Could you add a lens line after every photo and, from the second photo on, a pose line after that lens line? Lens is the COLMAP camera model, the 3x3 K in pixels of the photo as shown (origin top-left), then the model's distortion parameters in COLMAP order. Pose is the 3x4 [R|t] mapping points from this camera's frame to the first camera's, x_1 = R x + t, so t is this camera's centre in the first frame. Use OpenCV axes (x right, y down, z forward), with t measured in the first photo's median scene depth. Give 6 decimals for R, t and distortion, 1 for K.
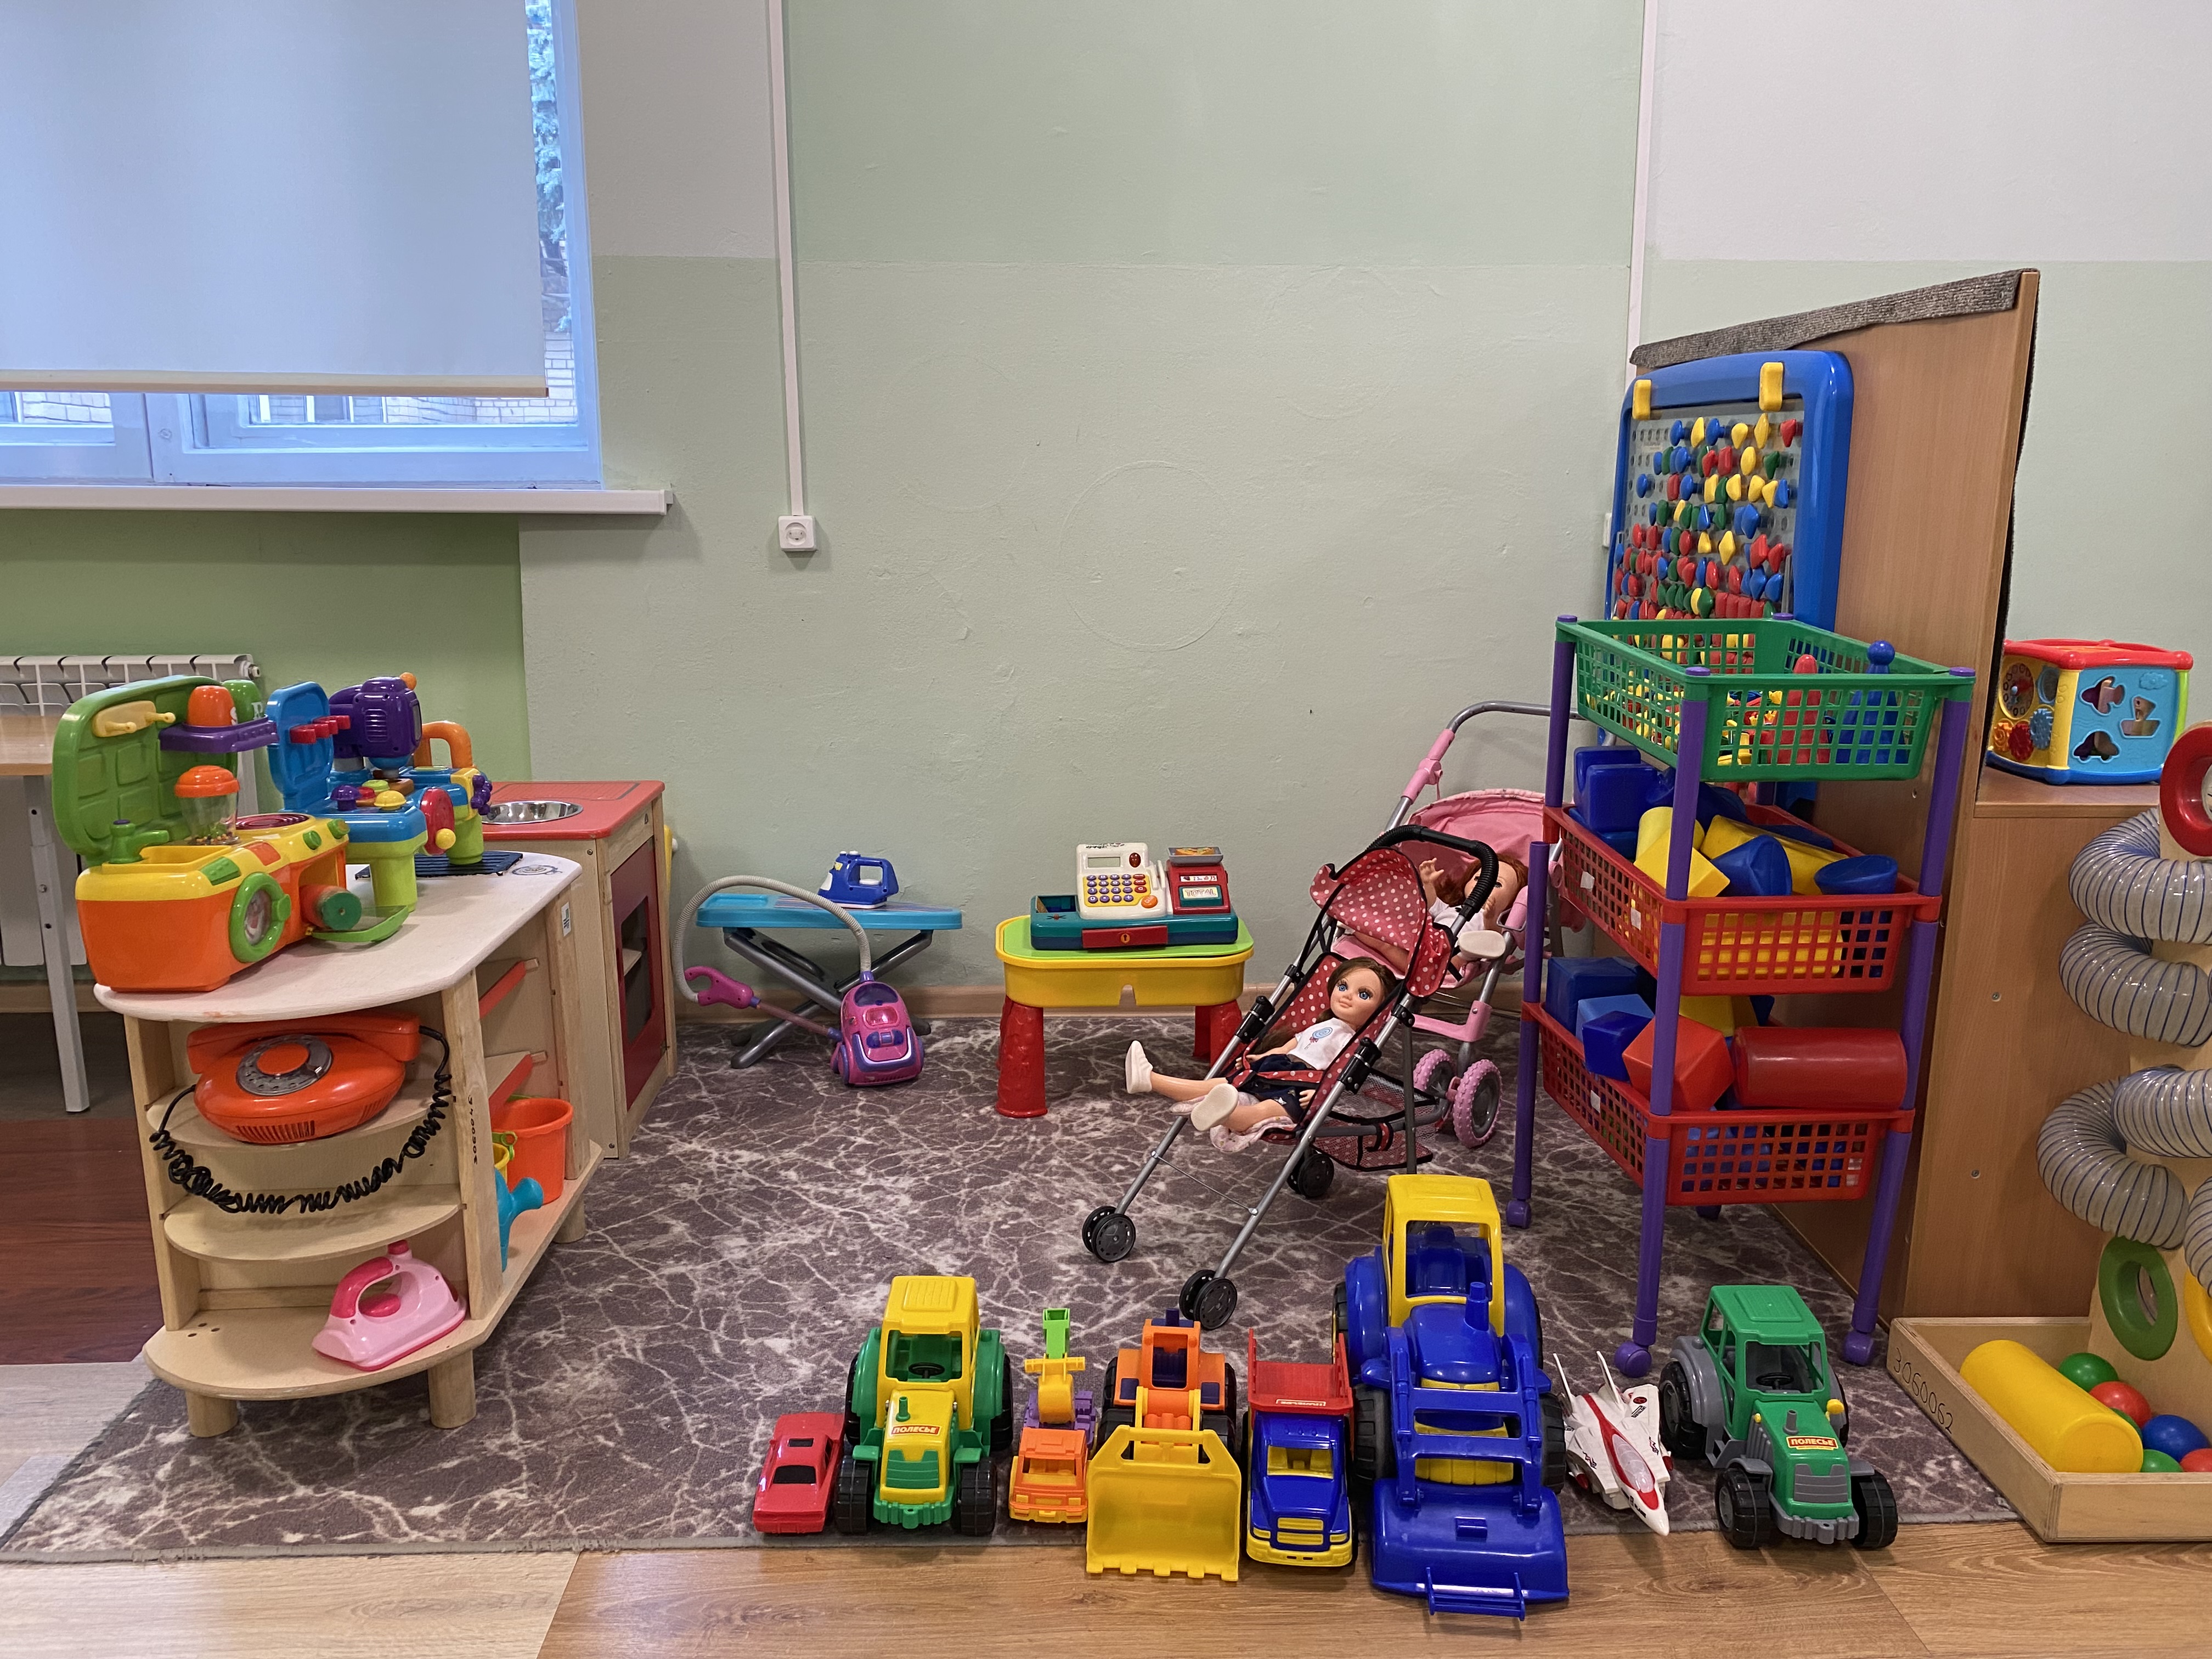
lens RADIAL K [[1688.4, 0, 1106.0], [0, 1688.4, 829.5], [0, 0, 1]] dist [0.015532, 0.003783]
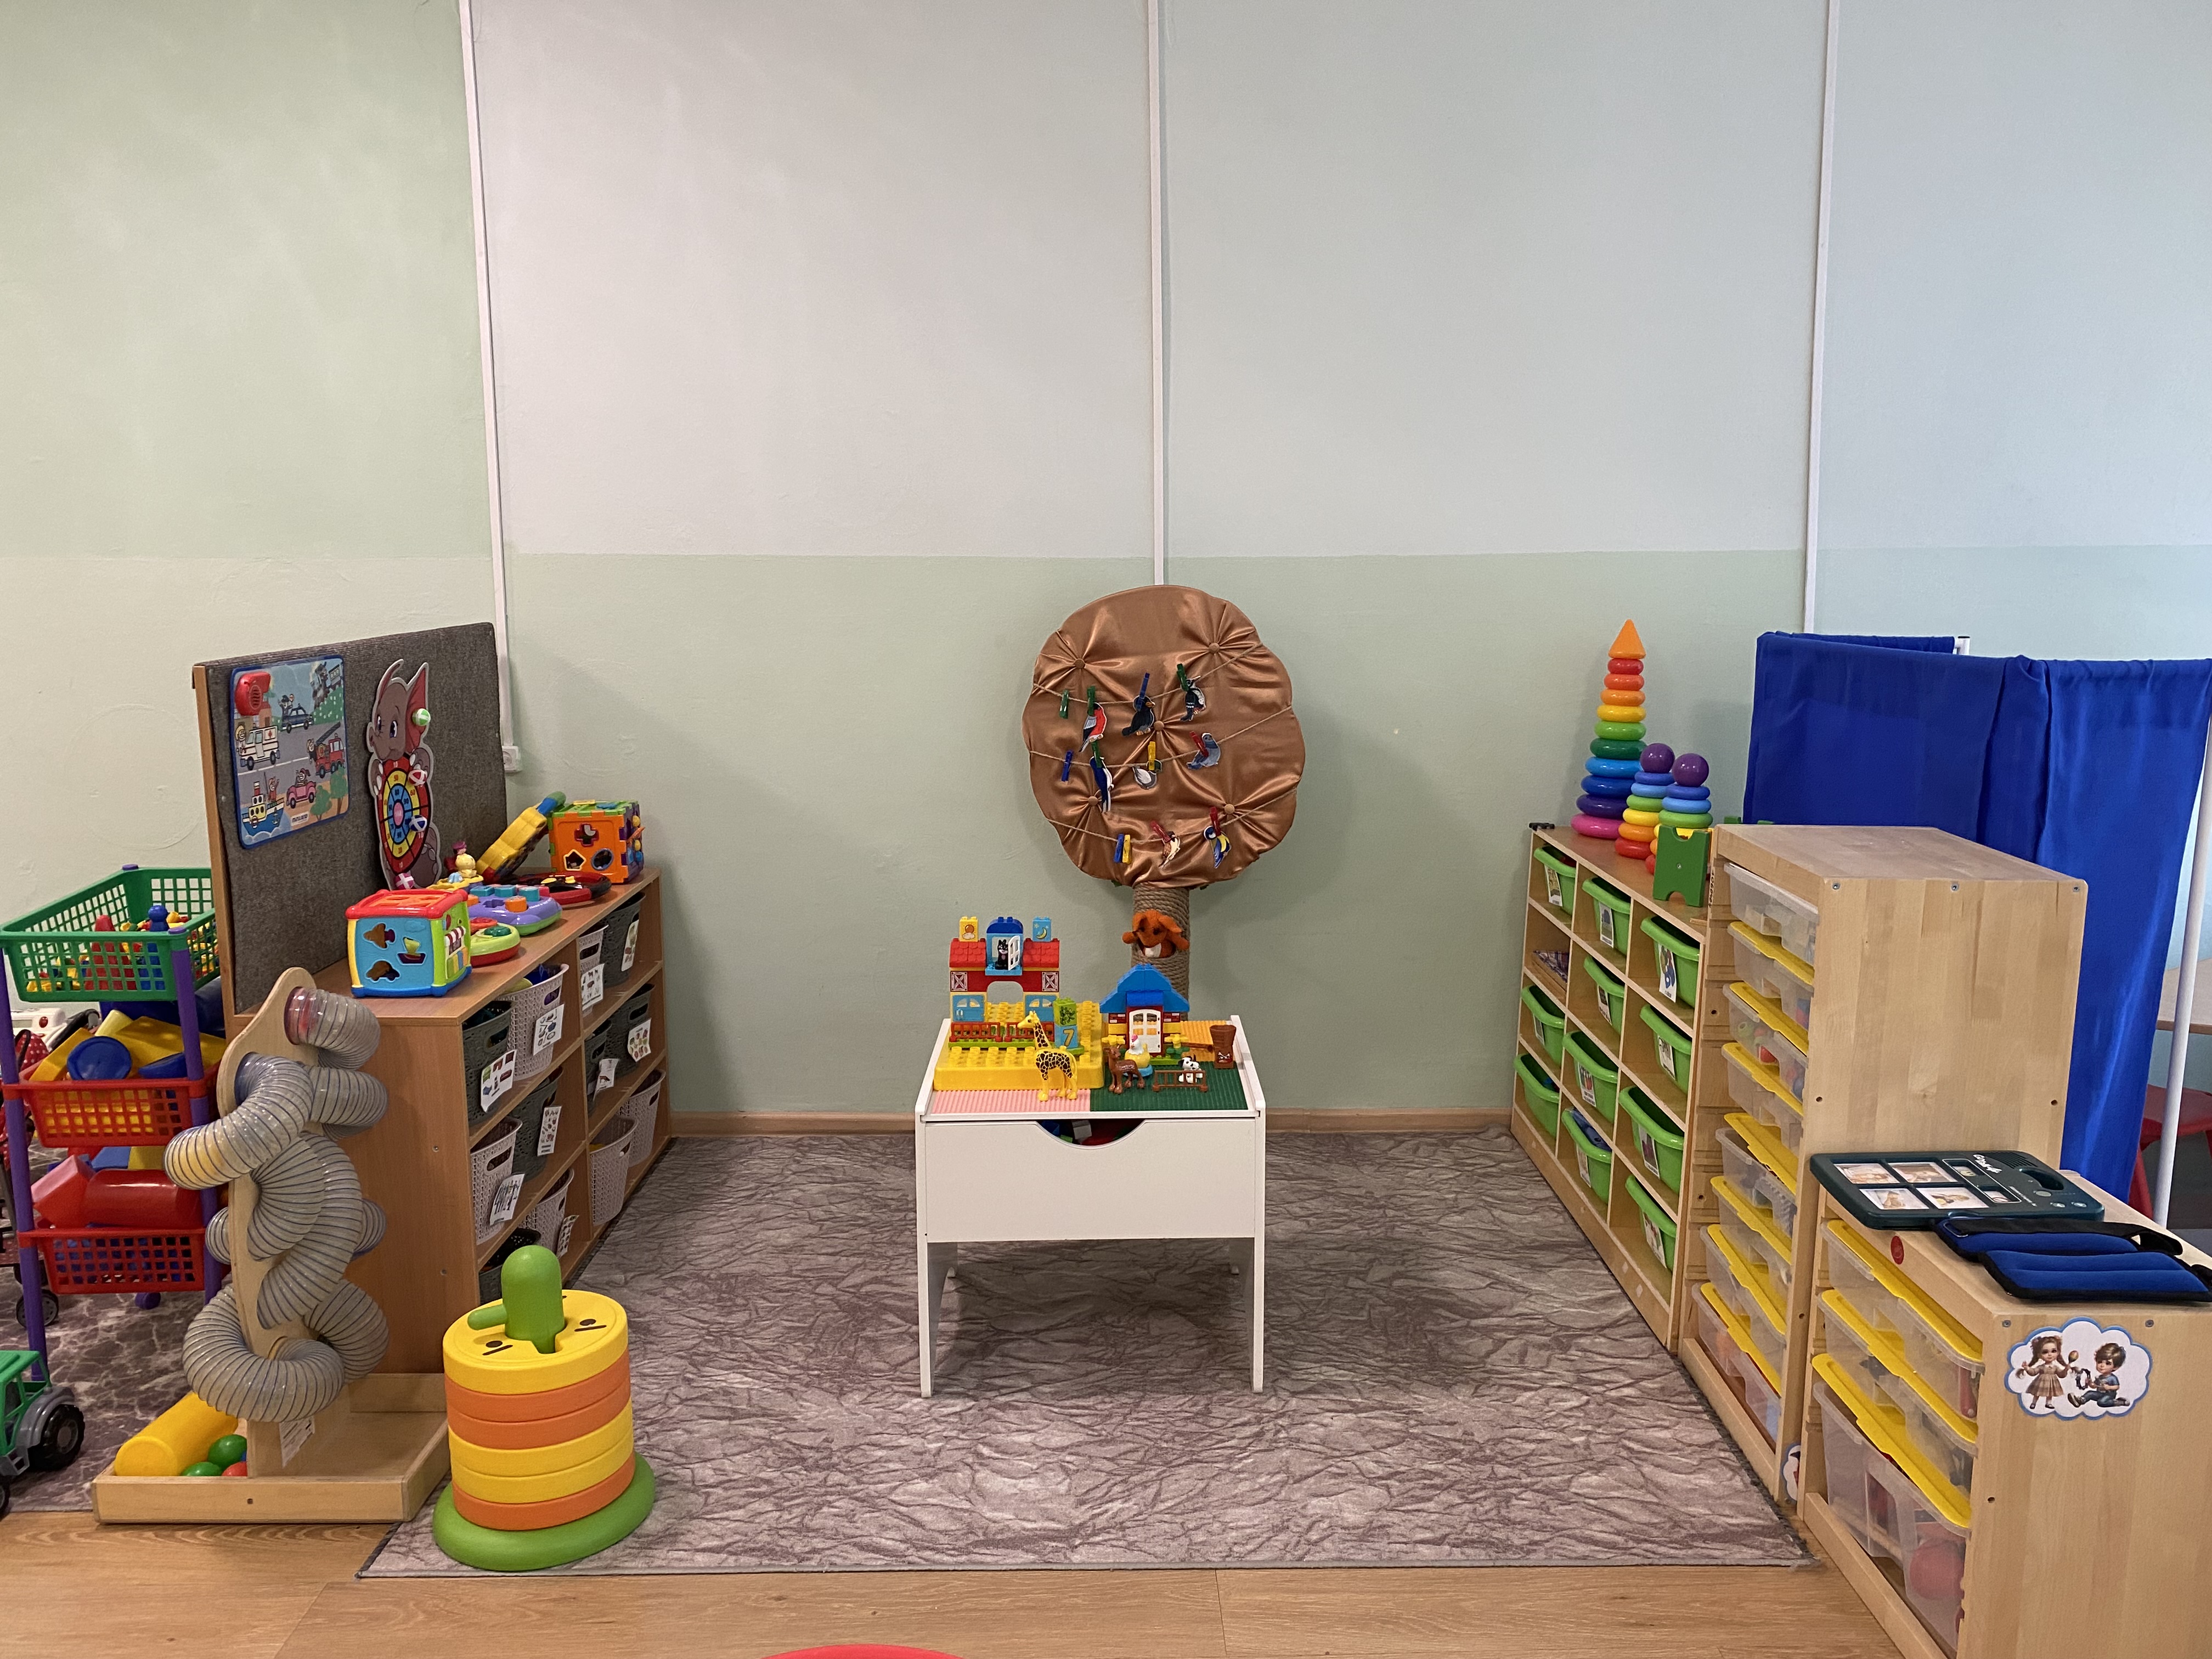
lens RADIAL K [[1688.4, 0, 1106.0], [0, 1688.4, 829.5], [0, 0, 1]] dist [0.015532, 0.003783]
pose [[0.999792, 0.002762, -0.020195, 1.226895], [-0.003347, 0.999574, -0.029008, -0.129208], [0.020107, 0.029069, 0.999375, -0.422805]]
